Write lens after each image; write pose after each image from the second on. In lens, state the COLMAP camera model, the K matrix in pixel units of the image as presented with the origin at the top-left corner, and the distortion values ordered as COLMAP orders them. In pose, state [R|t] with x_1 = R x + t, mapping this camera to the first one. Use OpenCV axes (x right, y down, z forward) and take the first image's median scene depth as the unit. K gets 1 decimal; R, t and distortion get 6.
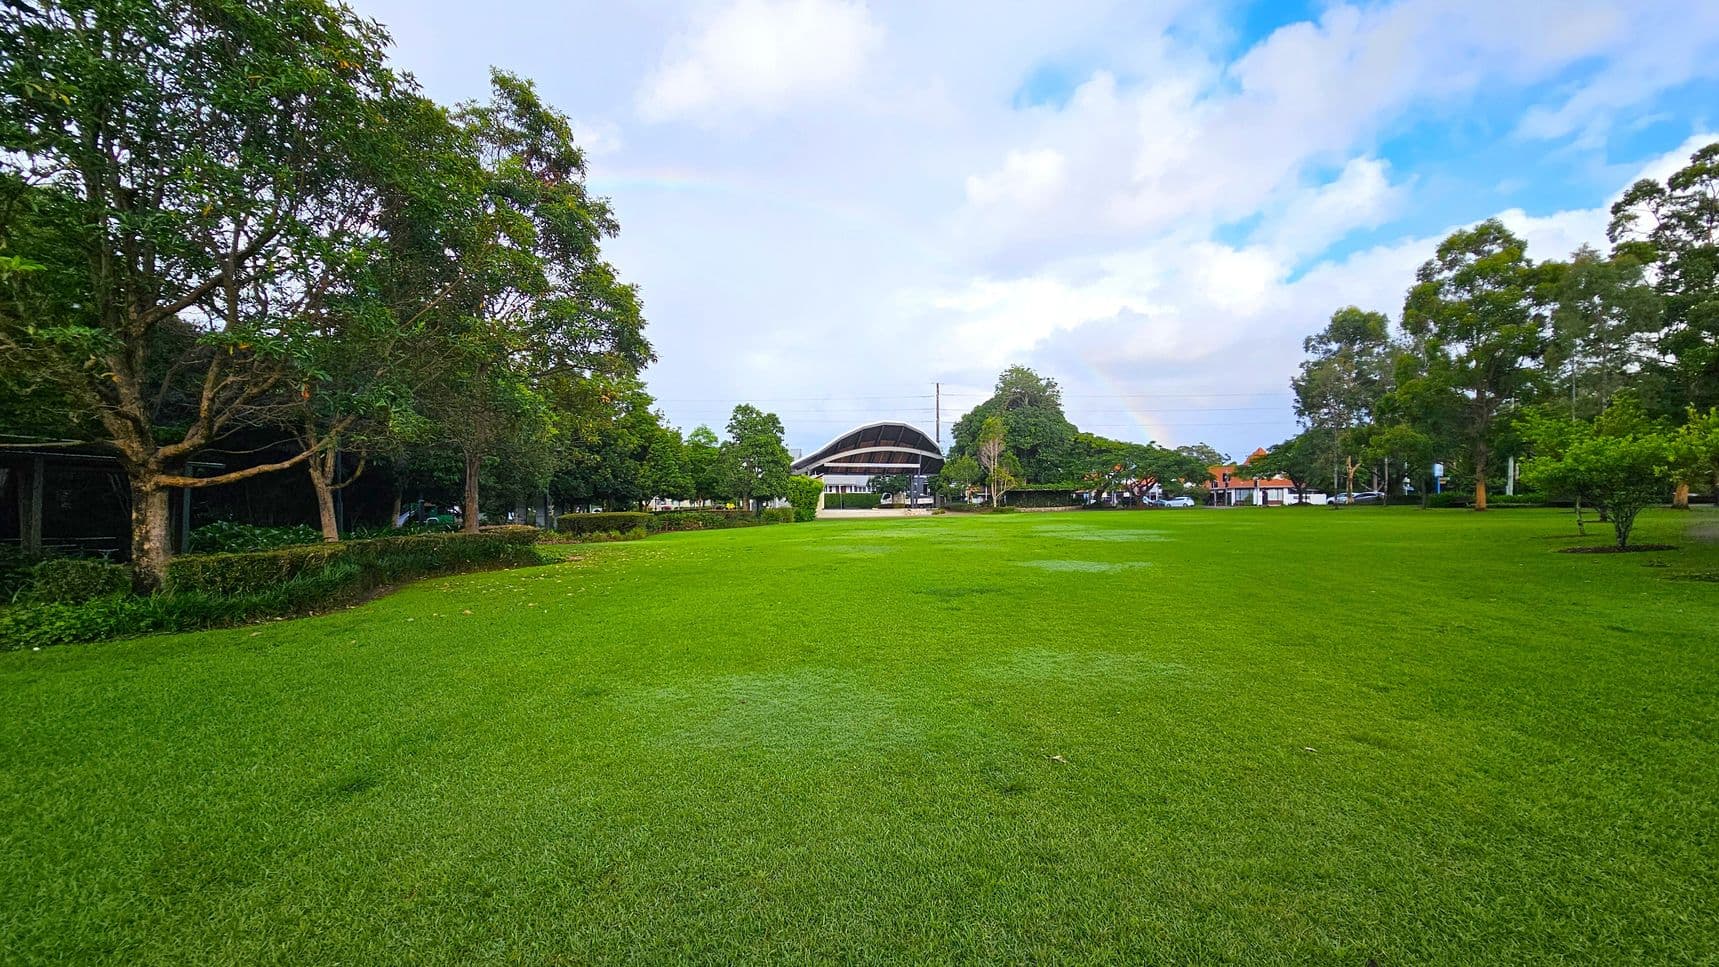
lens RADIAL K [[698.7, 0, 862.4], [0, 698.7, 489.9], [0, 0, 1]] dist [-0.000701, -0.000279]
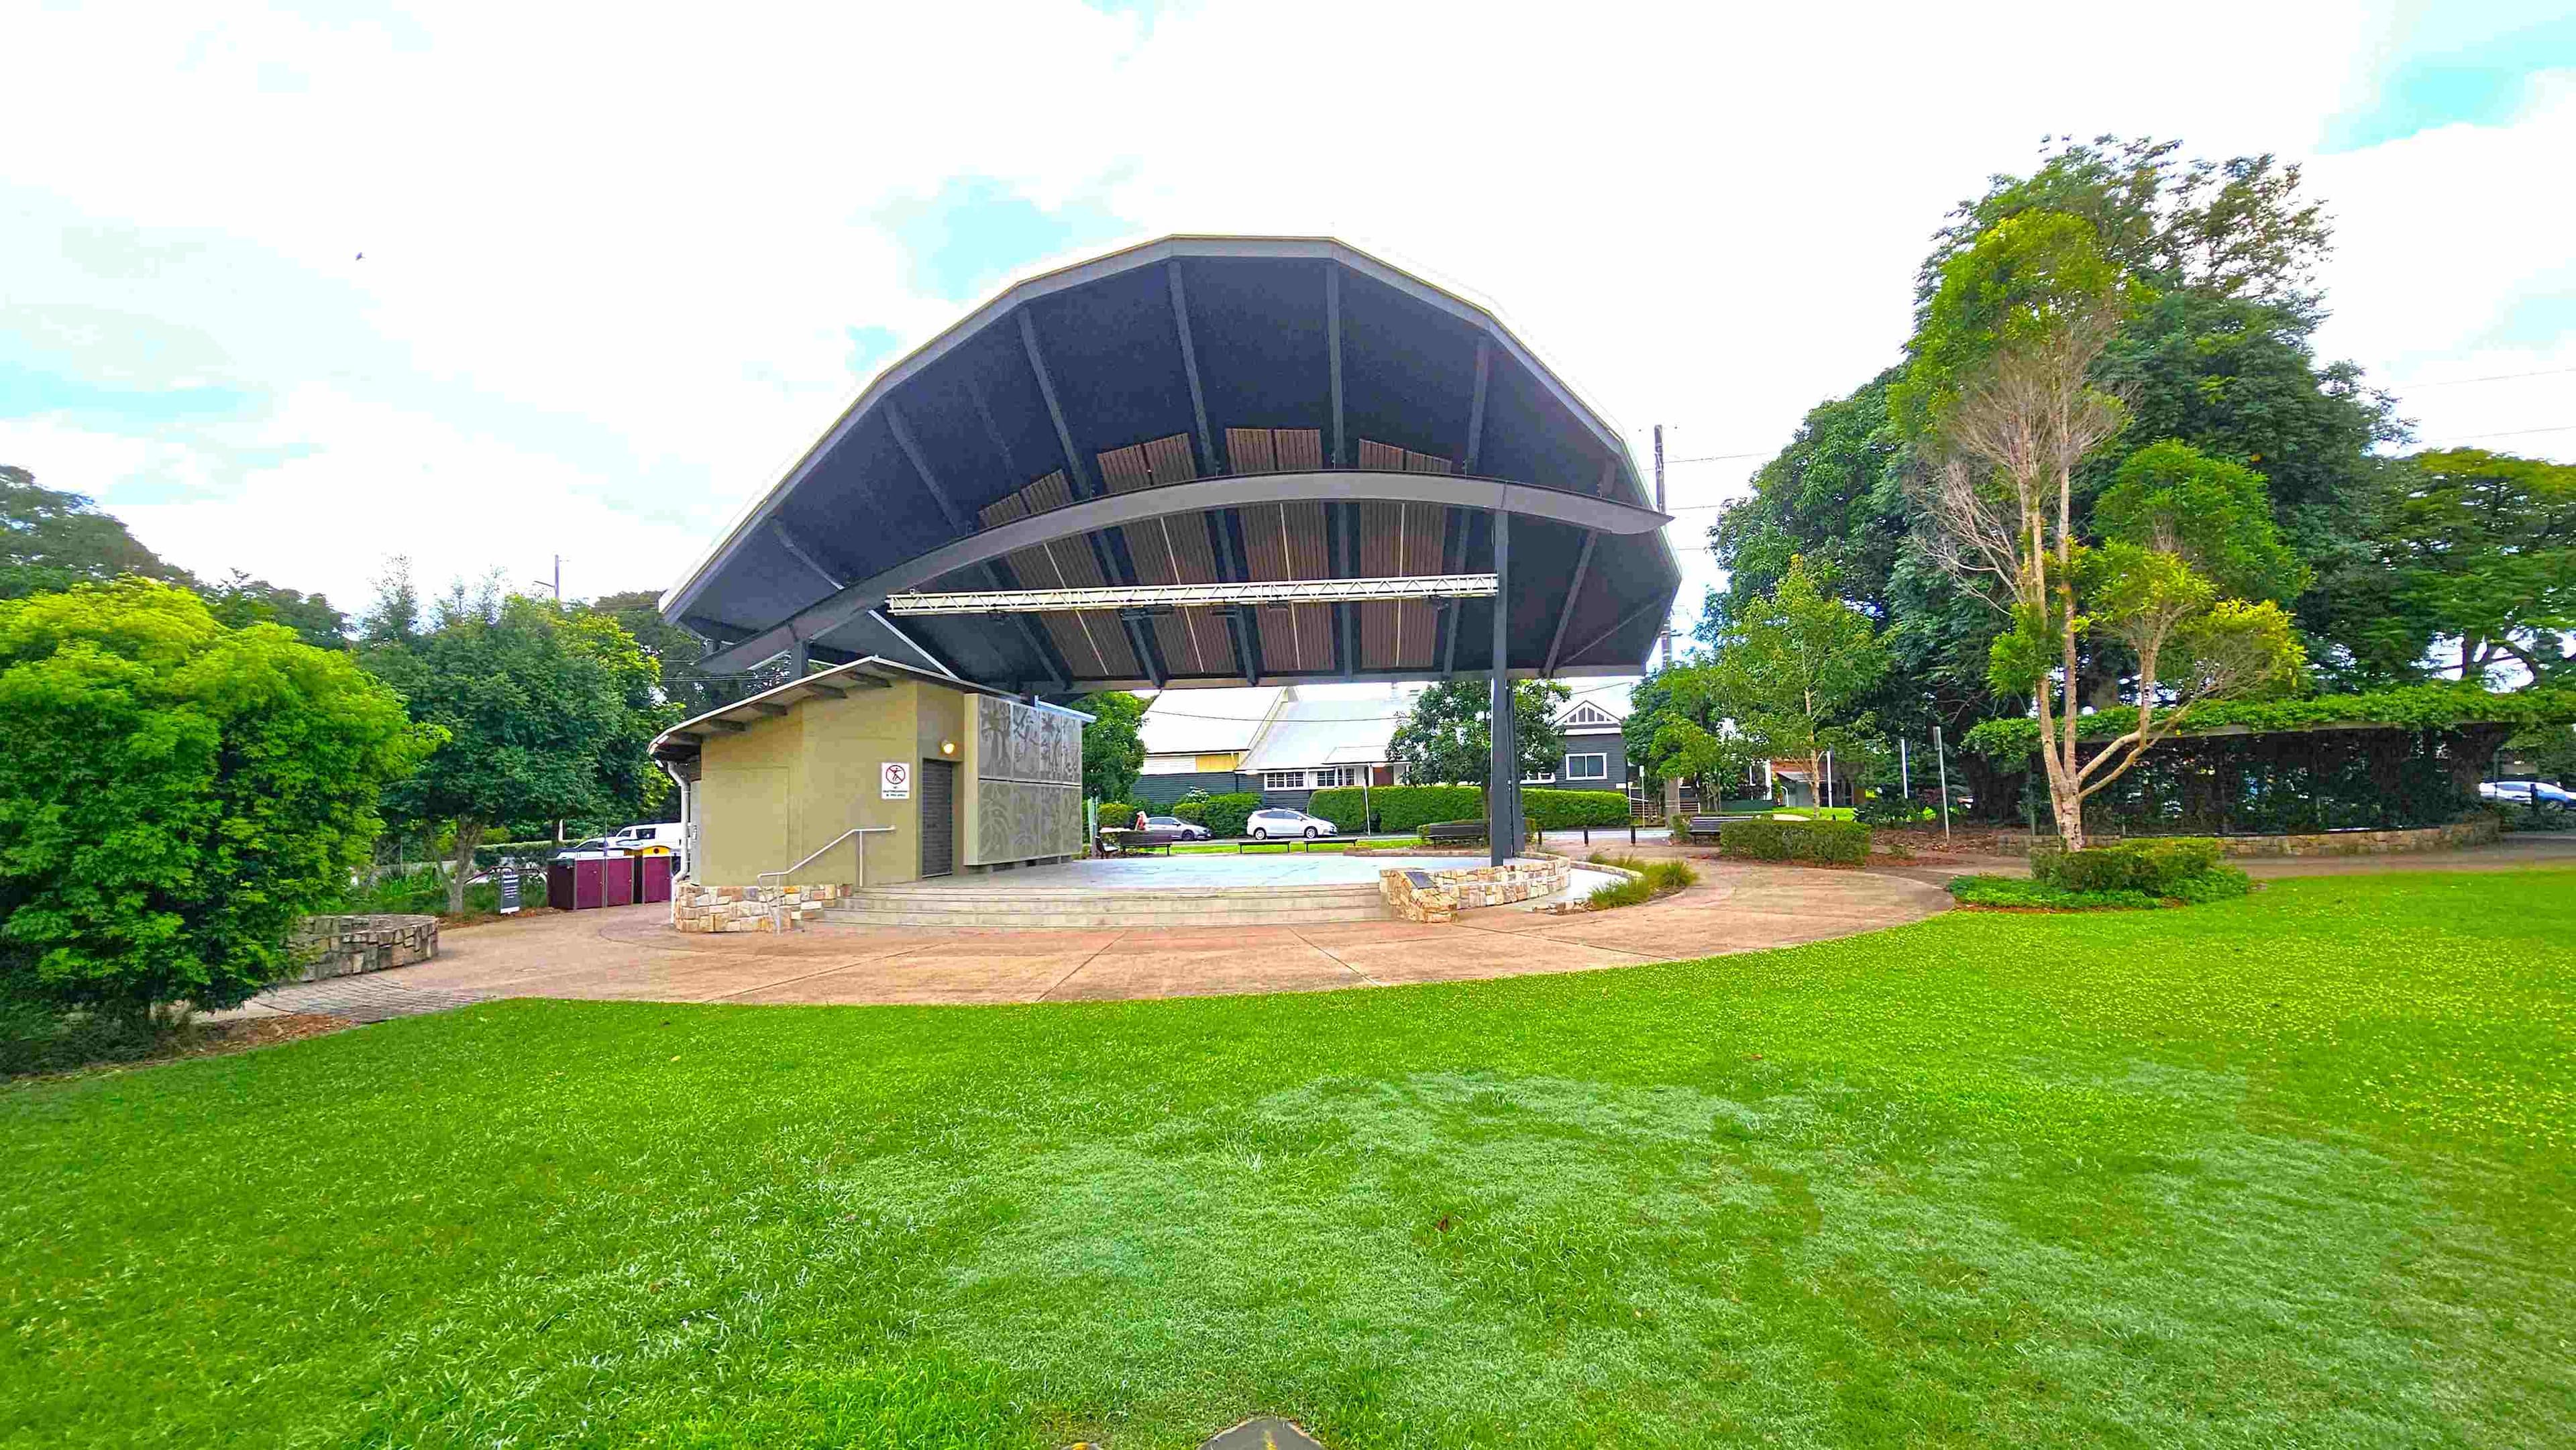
lens RADIAL K [[1047.0, 0, 1285.4], [0, 1047.0, 735.0], [0, 0, 1]] dist [-0.000701, -0.000279]
pose [[0.965039, -0.040808, -0.258912, 0.092880], [0.025372, 0.997711, -0.062685, 0.012117], [0.260877, 0.053924, 0.963865, 0.758690]]
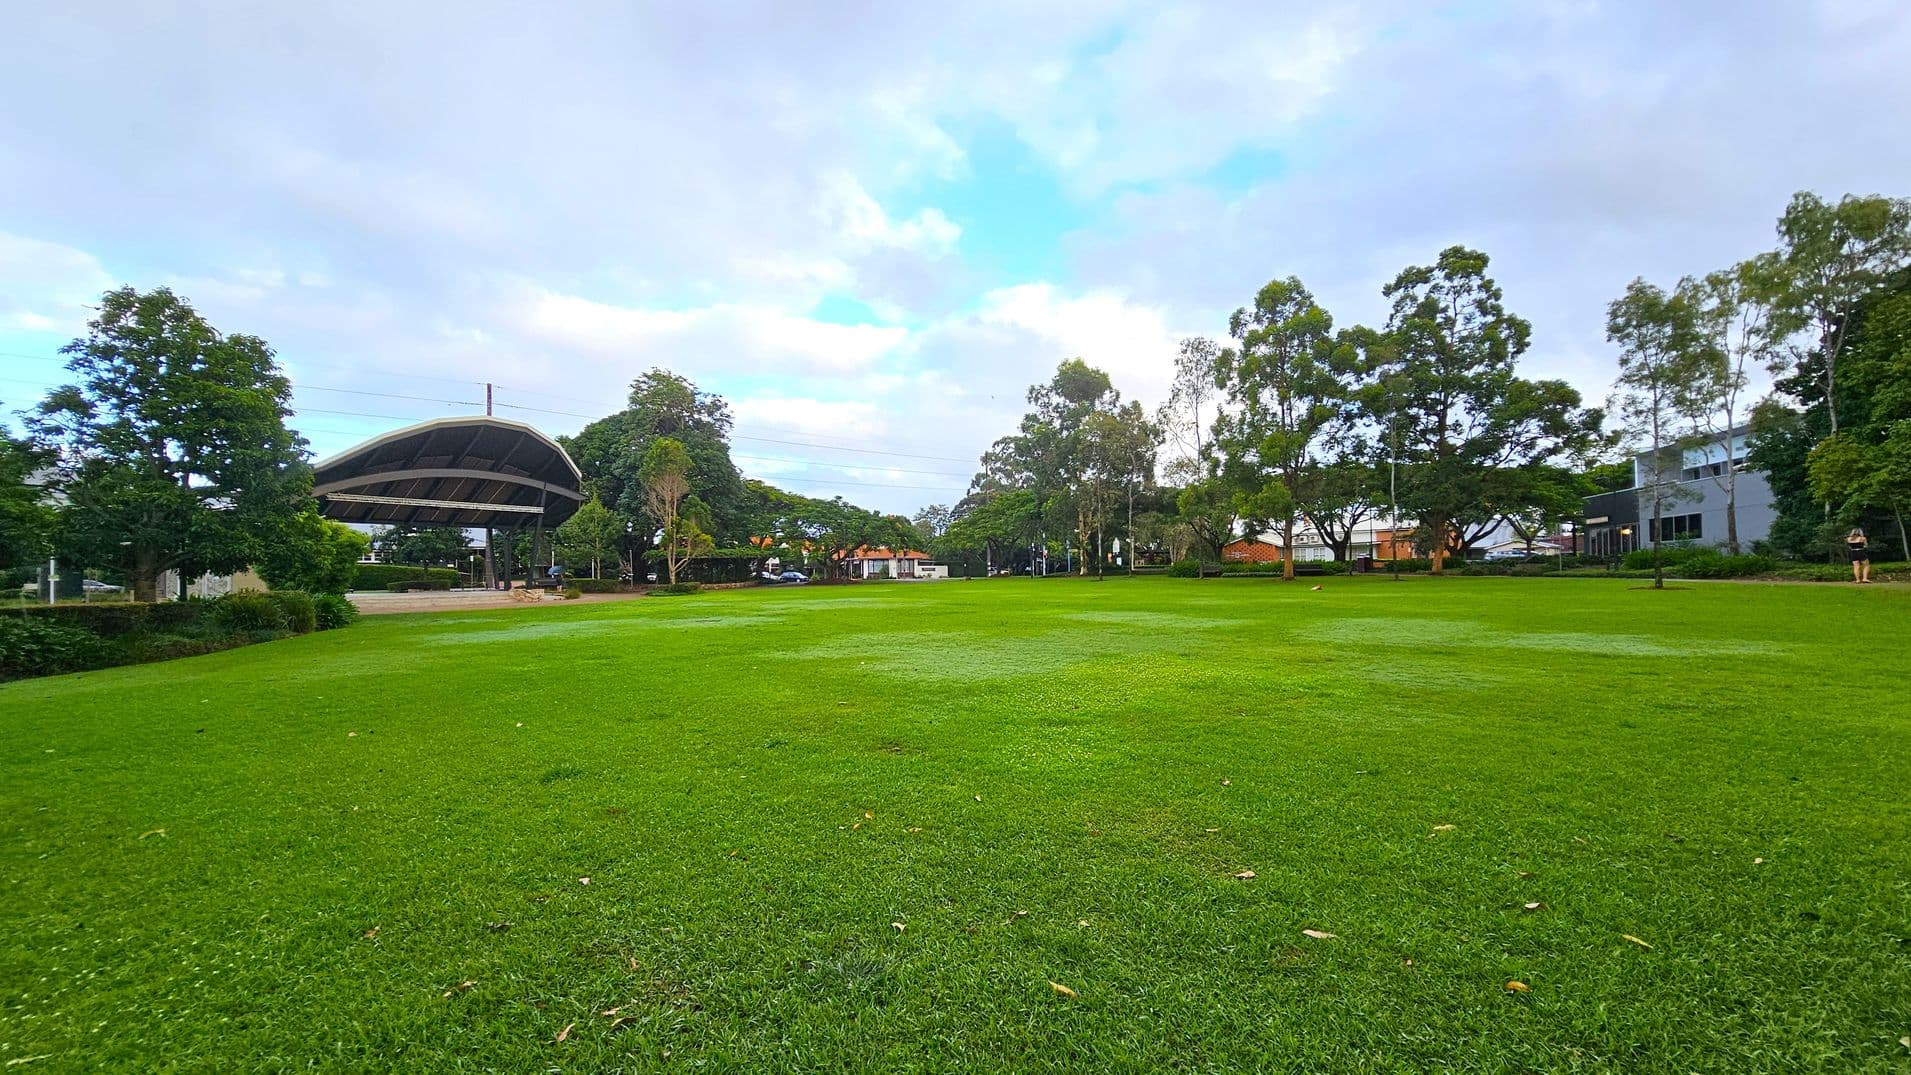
lens RADIAL K [[776.8, 0, 948.0], [0, 776.8, 540.4], [0, 0, 1]] dist [-0.000701, -0.000279]
pose [[0.714576, 0.023297, 0.699170, -0.114078], [-0.001498, 0.999494, -0.031774, 0.007732], [-0.699556, 0.021657, 0.714249, 0.345053]]
